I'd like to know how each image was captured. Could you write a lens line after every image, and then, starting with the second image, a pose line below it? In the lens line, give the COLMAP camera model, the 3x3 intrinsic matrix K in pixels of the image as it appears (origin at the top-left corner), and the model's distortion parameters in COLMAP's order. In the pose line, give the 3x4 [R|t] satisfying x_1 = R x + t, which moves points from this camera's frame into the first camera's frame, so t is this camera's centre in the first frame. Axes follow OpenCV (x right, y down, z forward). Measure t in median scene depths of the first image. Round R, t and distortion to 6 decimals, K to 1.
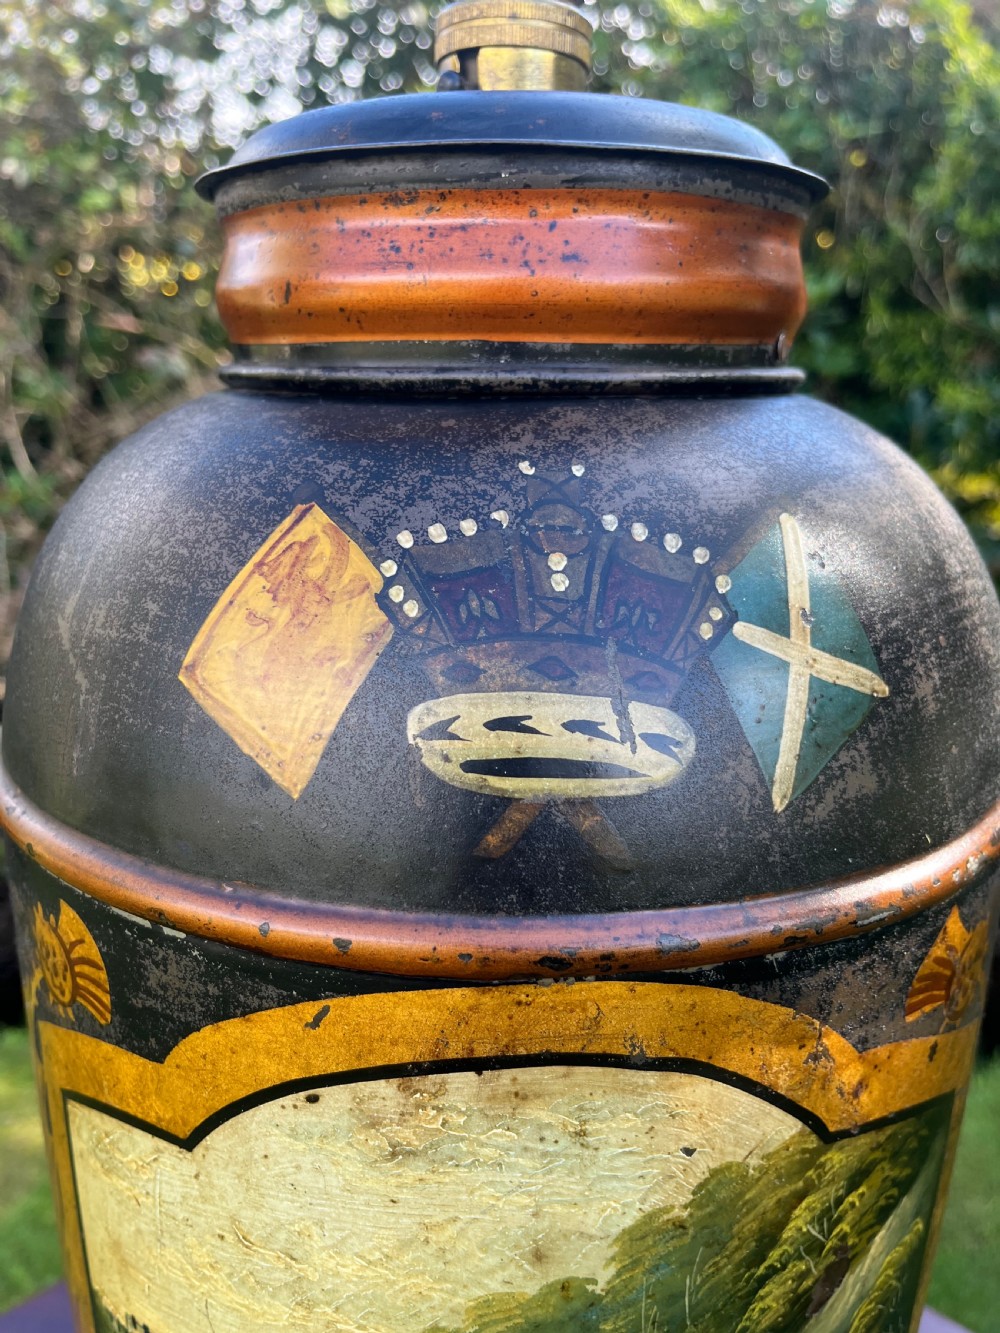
lens RADIAL K [[1041.9, 0, 493.4], [0, 1041.9, 683.2], [0, 0, 1]] dist [0.042952, -0.084579]
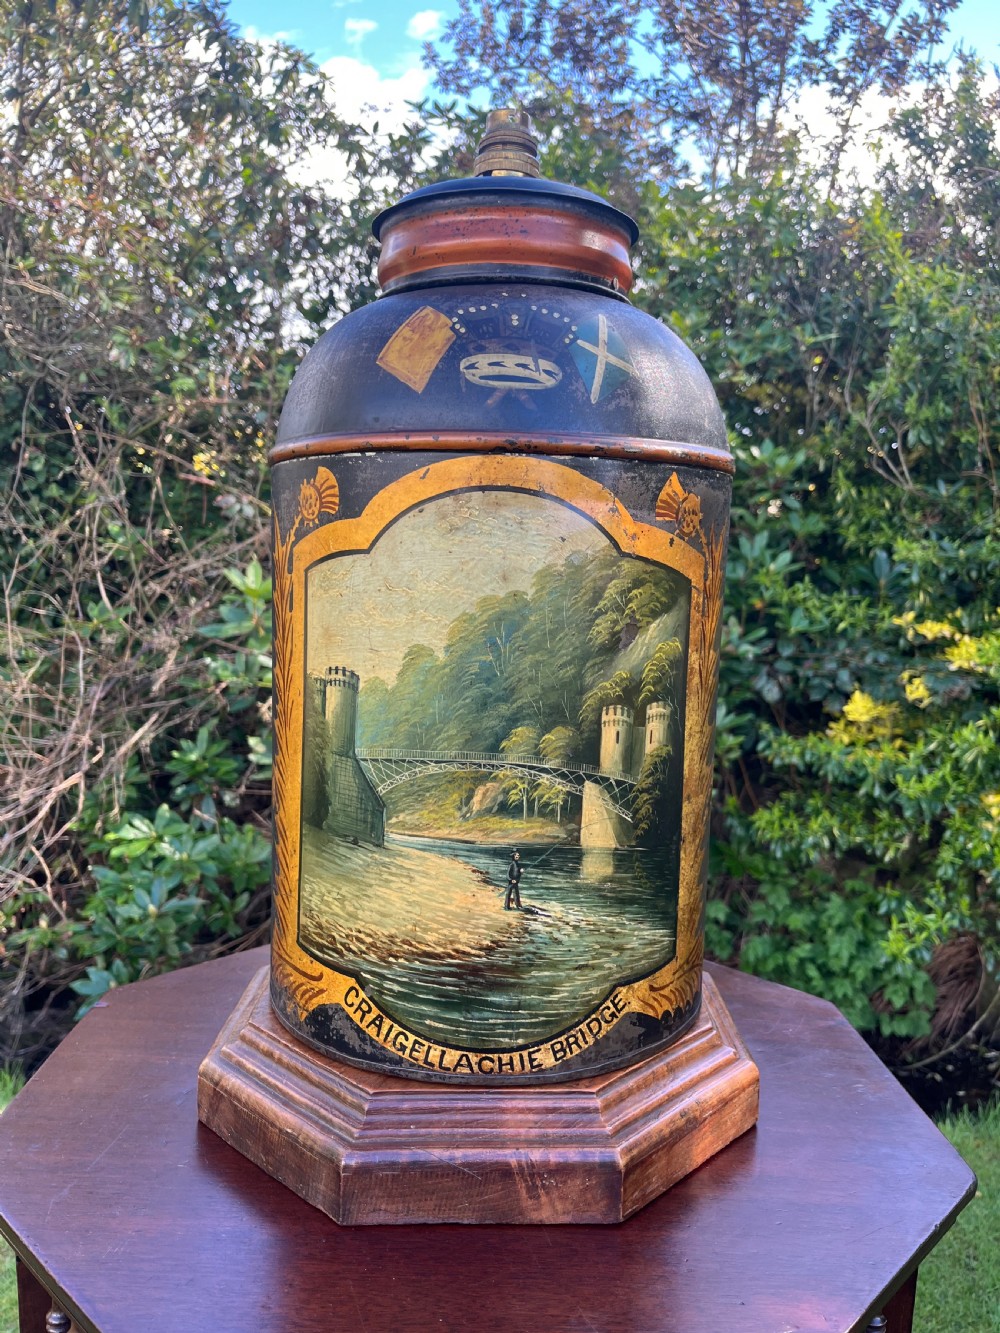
lens RADIAL K [[1014.8, 0, 501.5], [0, 1014.8, 680.7], [0, 0, 1]] dist [0.089790, -0.165295]
pose [[0.999836, 0.014713, -0.010553, 0.066927], [-0.016383, 0.983281, -0.181356, 1.299619], [0.007709, 0.181499, 0.983361, -1.486569]]
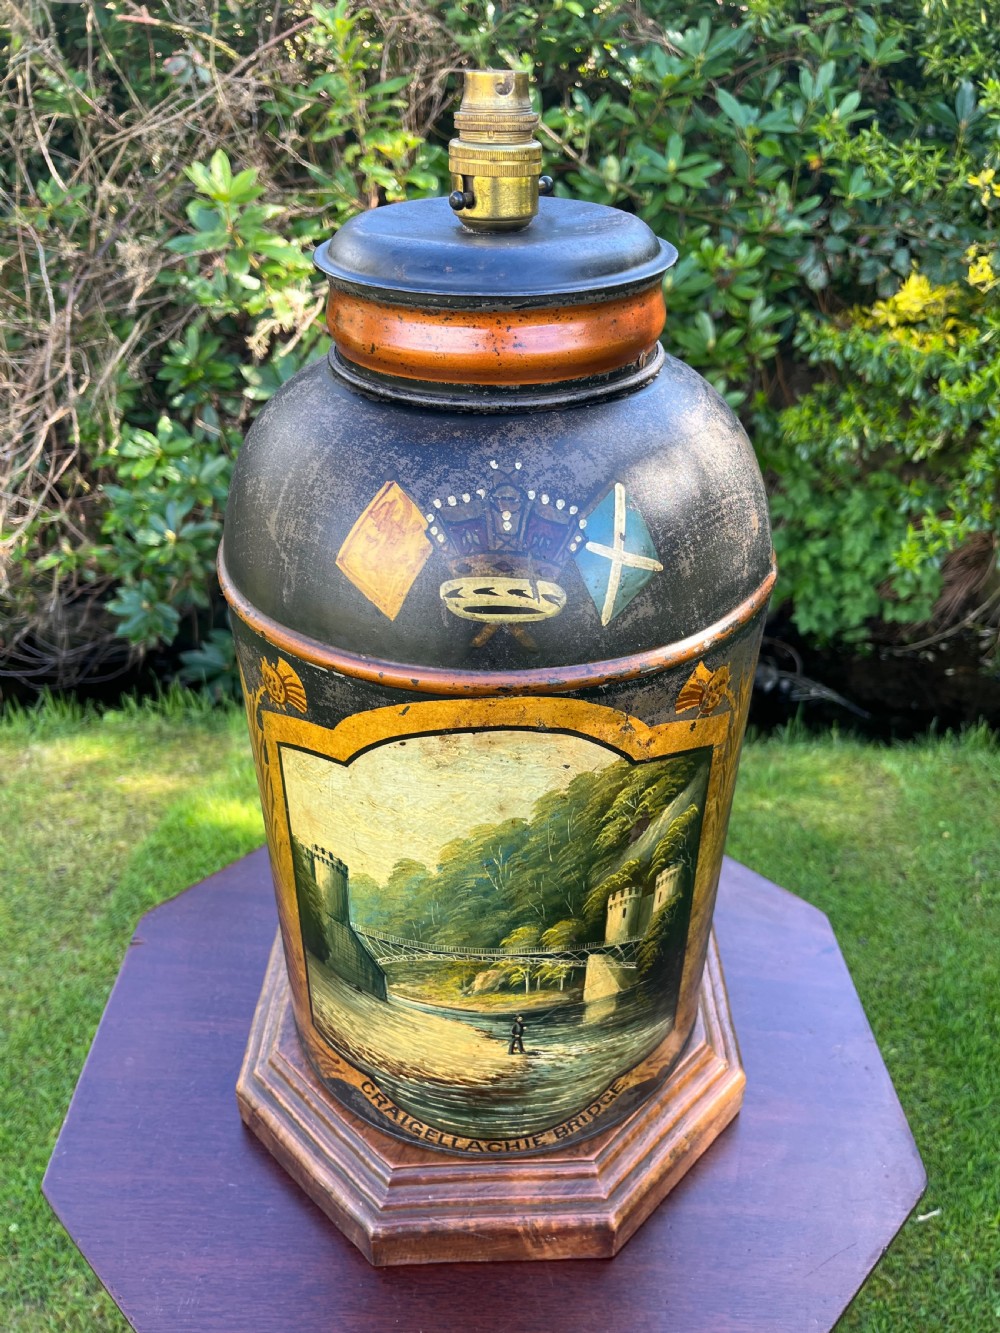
lens RADIAL K [[1019.7, 0, 504.0], [0, 1019.7, 678.5], [0, 0, 1]] dist [0.068156, -0.108388]
pose [[0.999748, 0.004444, -0.022005, 0.100759], [0.001956, 0.959245, 0.282568, -0.379973], [0.022363, -0.282540, 0.958995, -1.120686]]
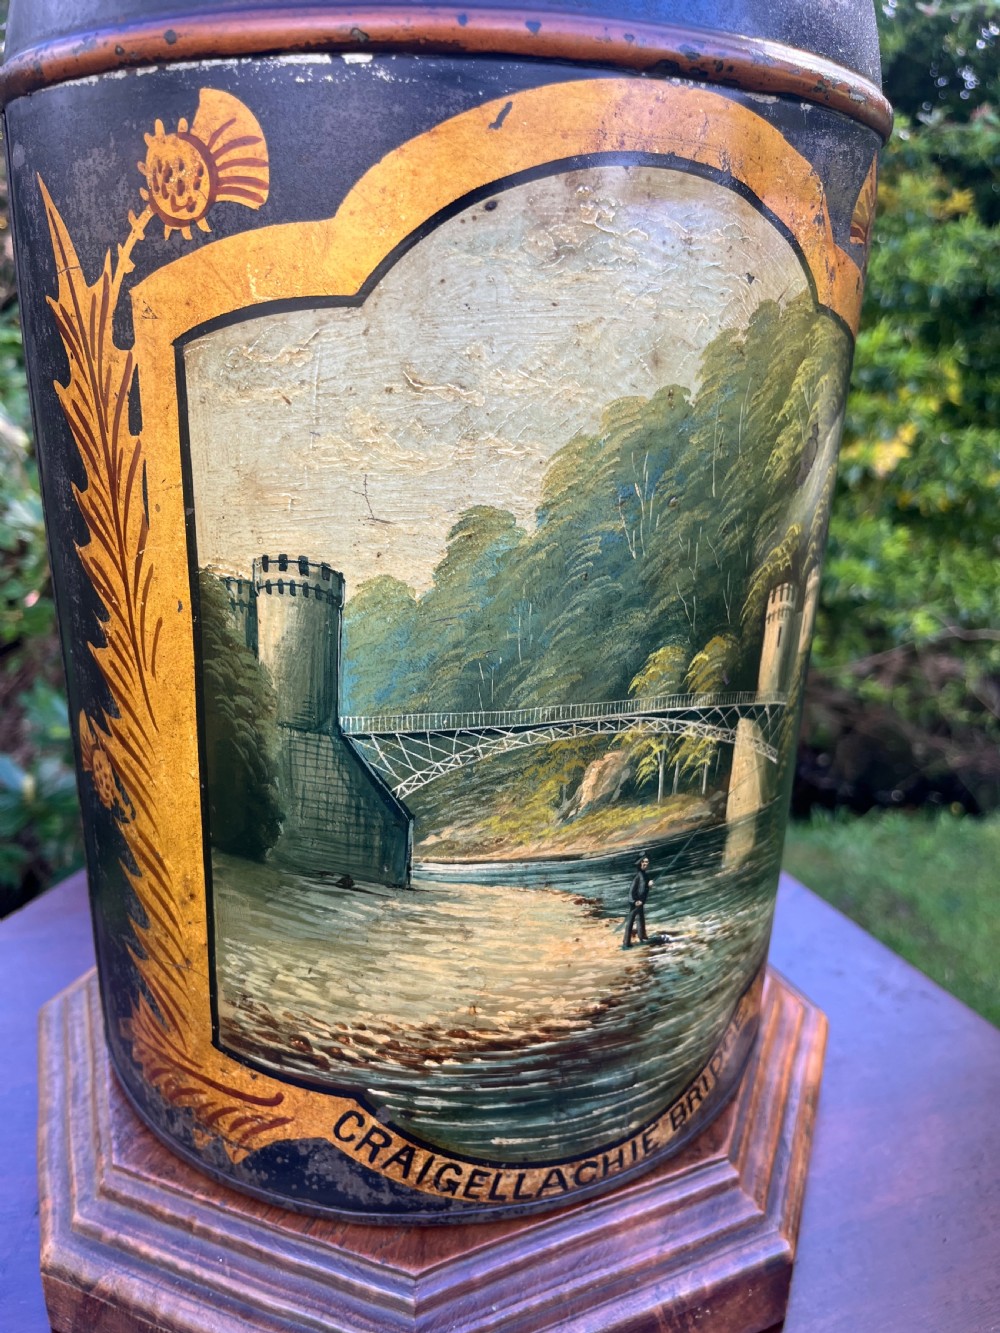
lens RADIAL K [[1032.8, 0, 505.6], [0, 1032.8, 679.0], [0, 0, 1]] dist [0.051537, -0.082331]
pose [[0.928213, -0.110589, 0.355234, -0.642608], [0.090516, 0.993238, 0.072694, 0.853403], [-0.360872, -0.035321, 0.931946, -0.135661]]
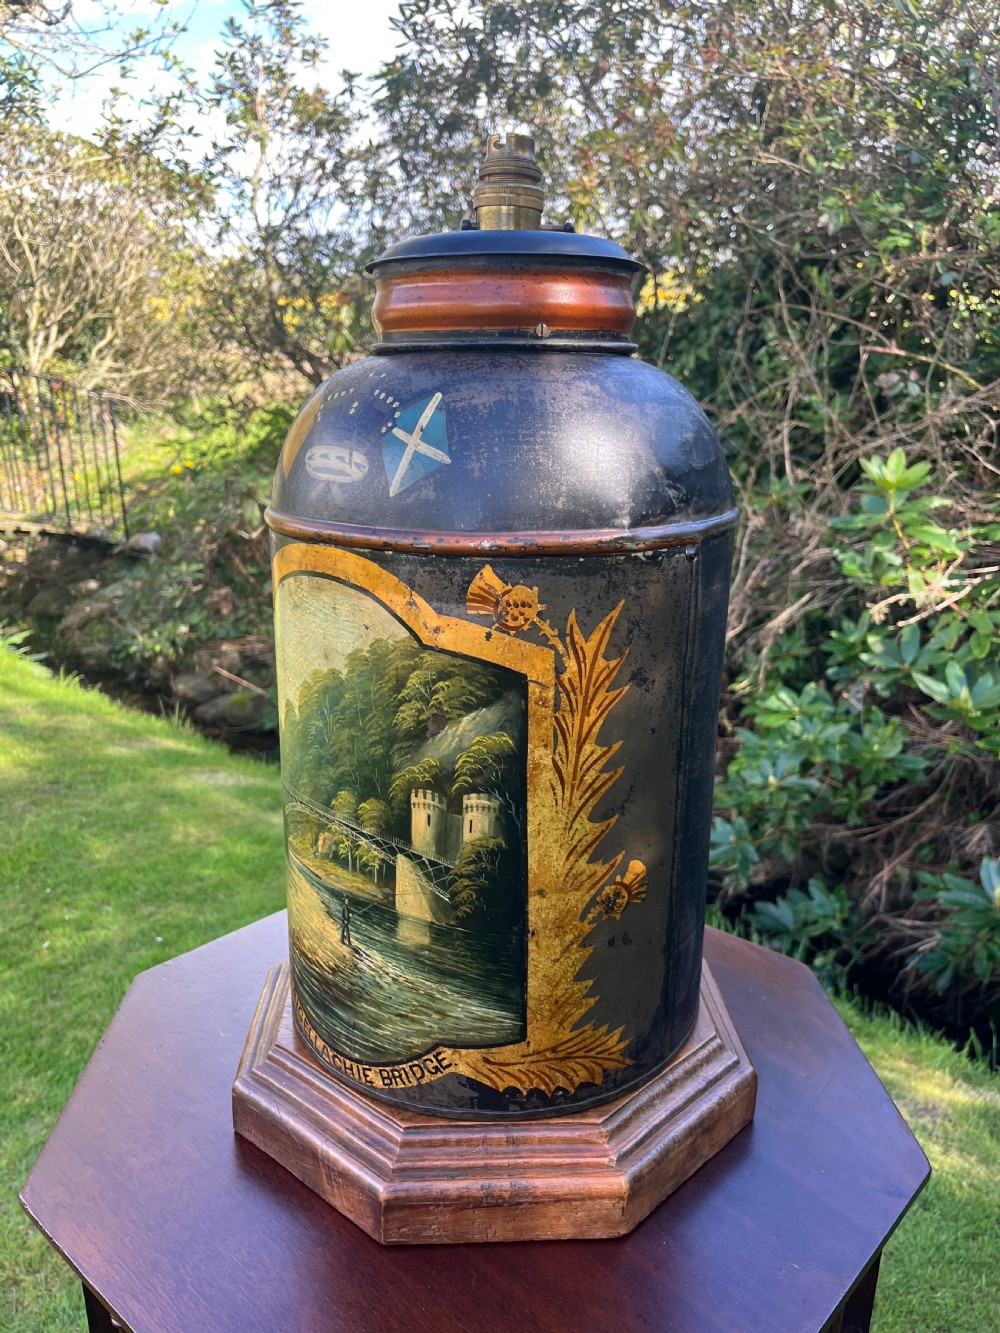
lens RADIAL K [[1019.7, 0, 504.0], [0, 1019.7, 678.5], [0, 0, 1]] dist [0.068156, -0.108388]
pose [[0.717919, 0.186502, -0.670678, 2.308365], [-0.204831, 0.977387, 0.052533, 0.376661], [0.665309, 0.099662, 0.739886, -0.726276]]
